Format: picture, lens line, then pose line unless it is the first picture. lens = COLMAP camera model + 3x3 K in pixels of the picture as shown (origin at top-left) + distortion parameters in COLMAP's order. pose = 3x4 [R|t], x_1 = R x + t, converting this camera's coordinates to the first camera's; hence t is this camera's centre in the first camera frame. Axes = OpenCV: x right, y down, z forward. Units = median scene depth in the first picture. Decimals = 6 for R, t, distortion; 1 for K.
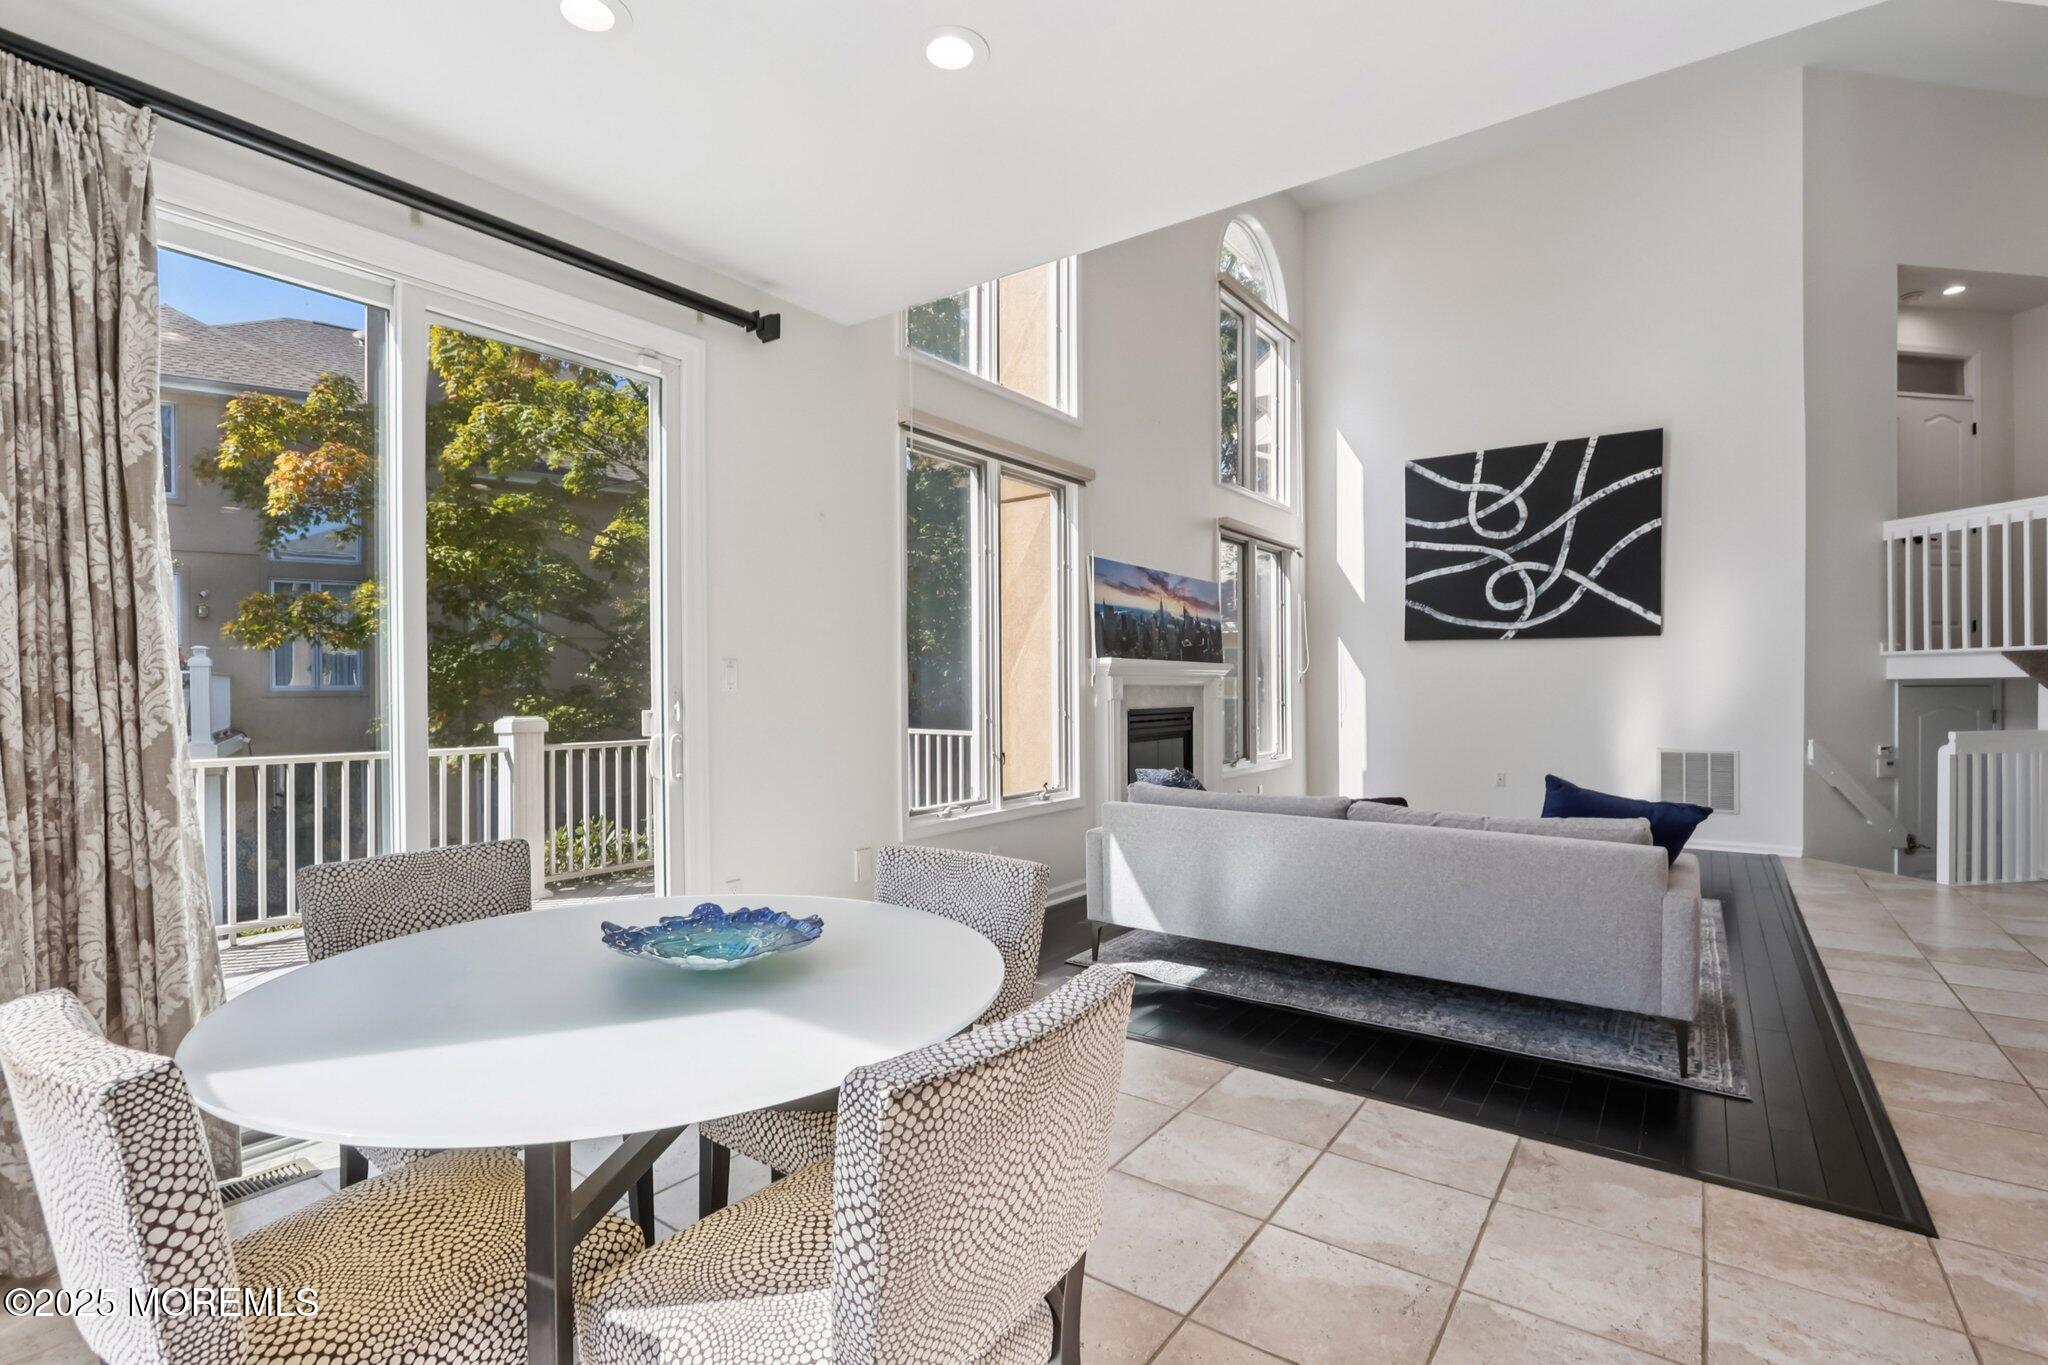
lens RADIAL K [[945.7, 0, 1025.9], [0, 945.7, 695.4], [0, 0, 1]] dist [-0.020007, 0.003298]
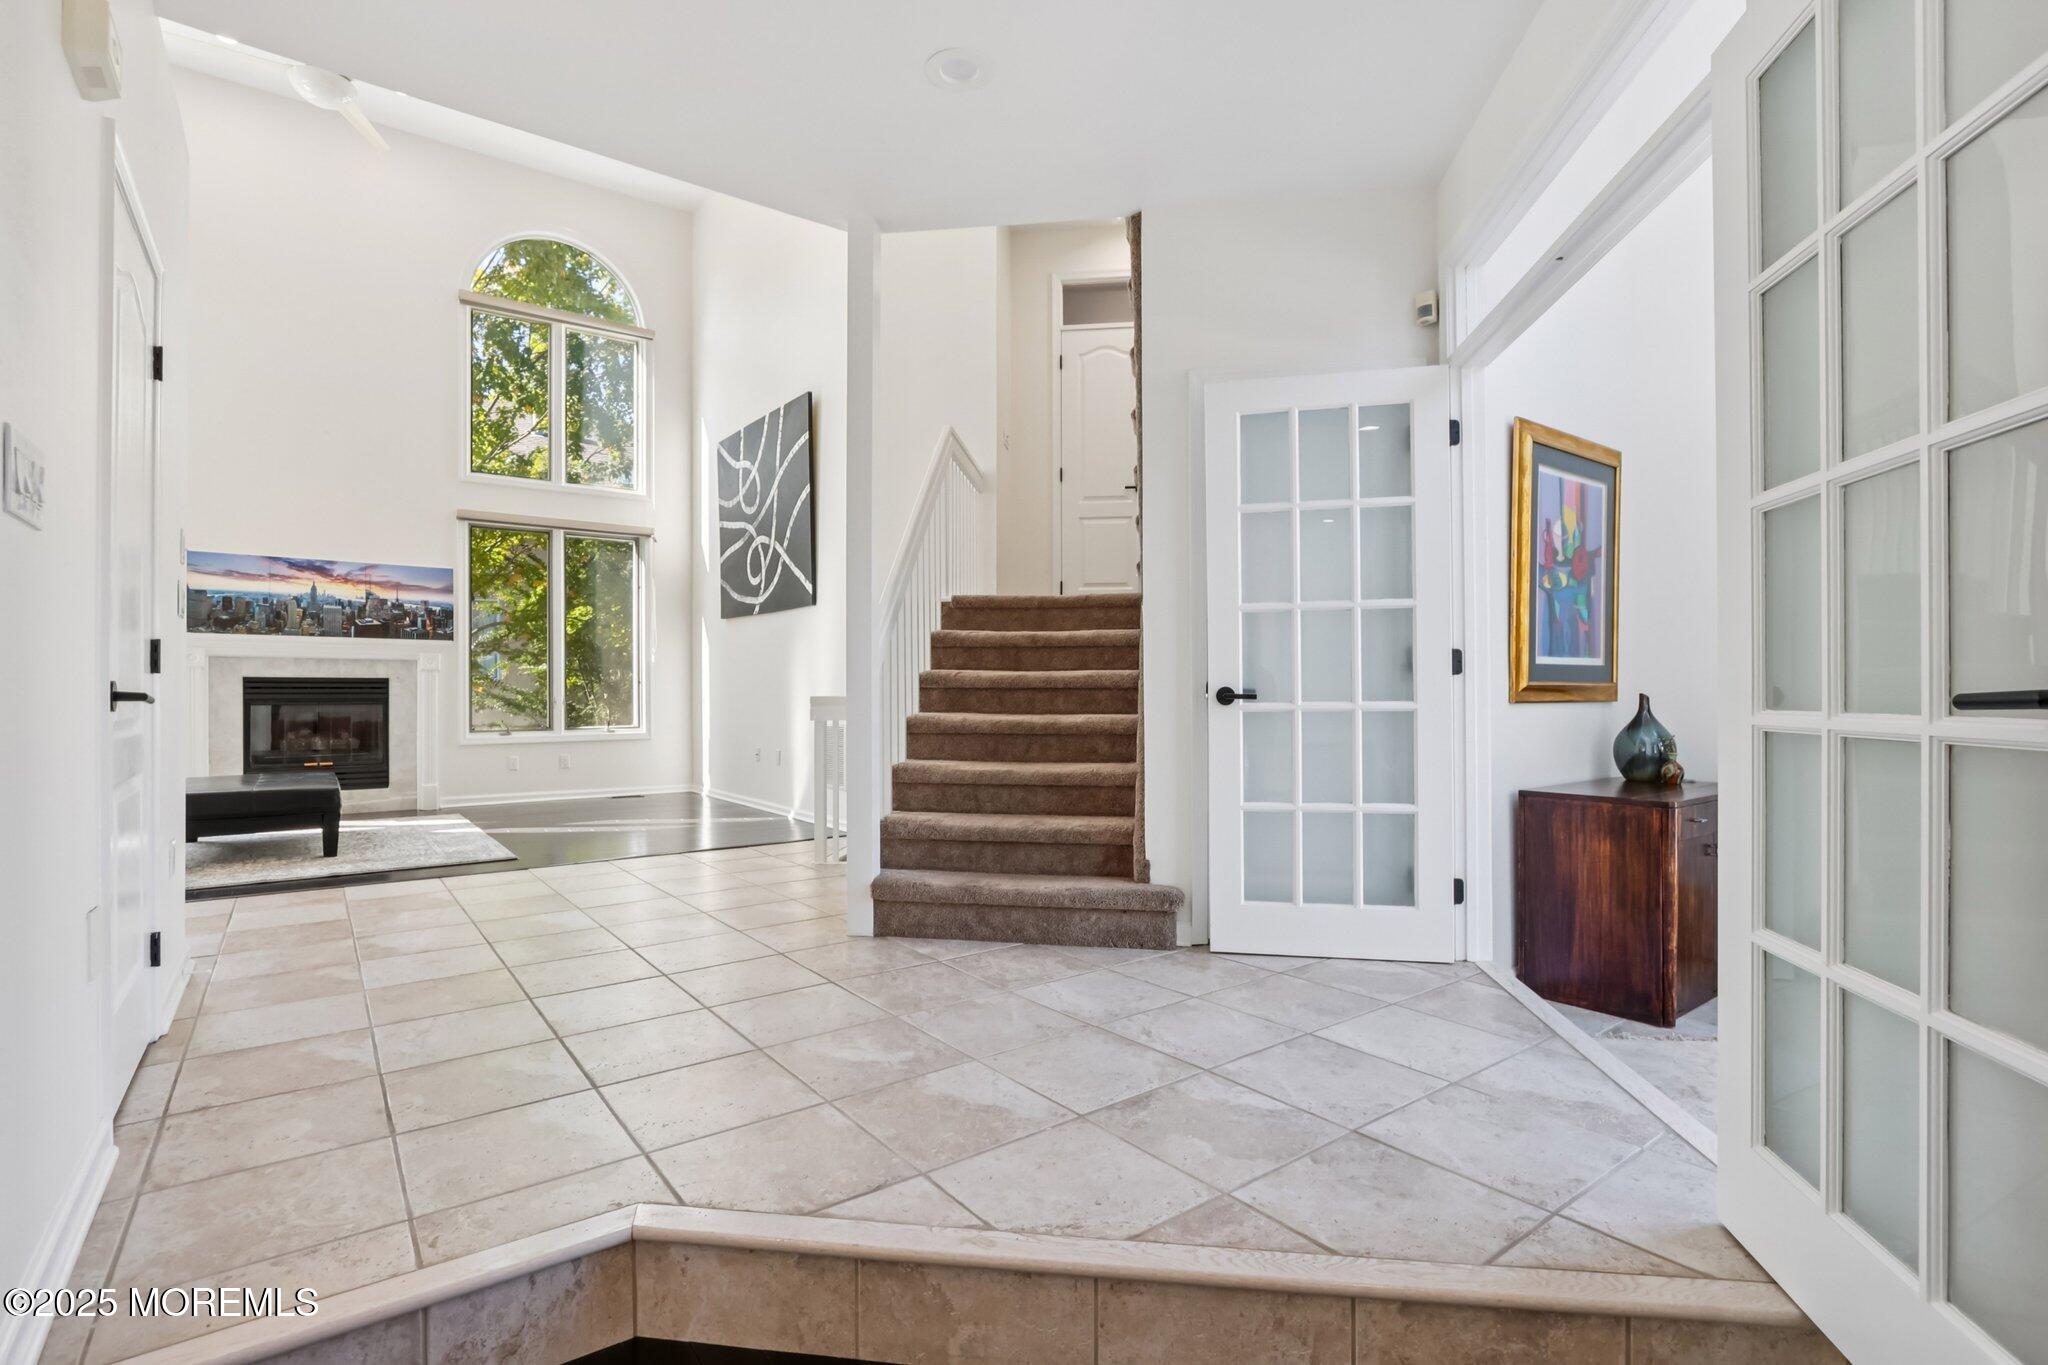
lens RADIAL K [[945.7, 0, 1019.7], [0, 945.7, 689.5], [0, 0, 1]] dist [-0.020007, 0.003298]
pose [[0.956970, 0.003347, -0.290168, 1.119218], [-0.005792, 0.999955, -0.007566, 0.027294], [0.290130, 0.008921, 0.956946, 0.129793]]
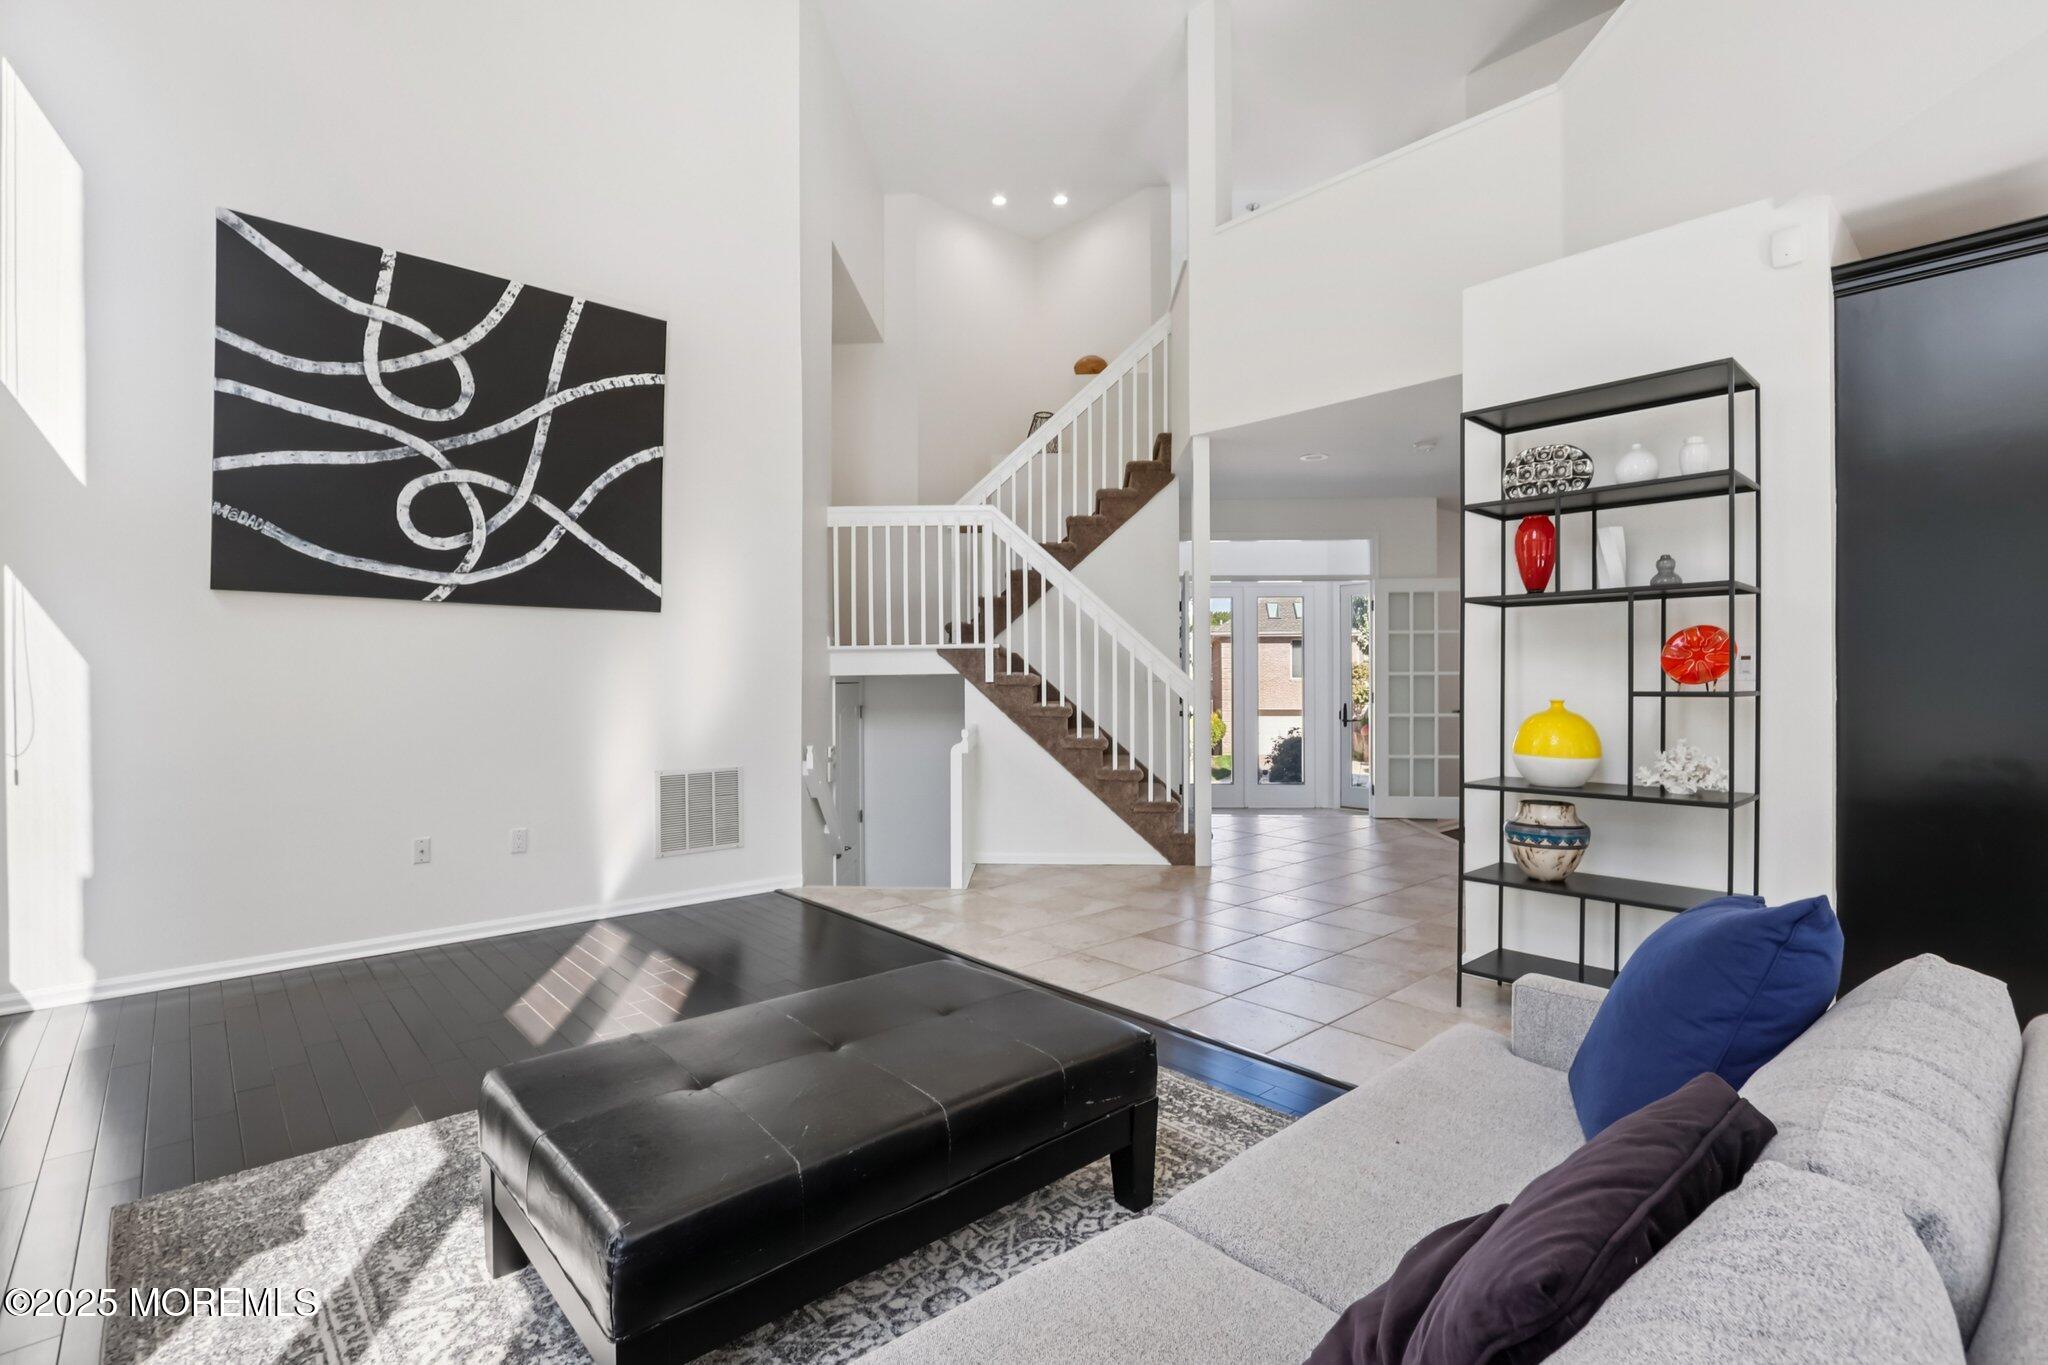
lens RADIAL K [[945.7, 0, 1008.3], [0, 945.7, 682.3], [0, 0, 1]] dist [-0.020007, 0.003298]
pose [[0.212658, 0.000475, 0.977127, 0.036446], [0.013226, 0.999907, -0.003365, -0.004900], [-0.977037, 0.013639, 0.212632, 0.571684]]
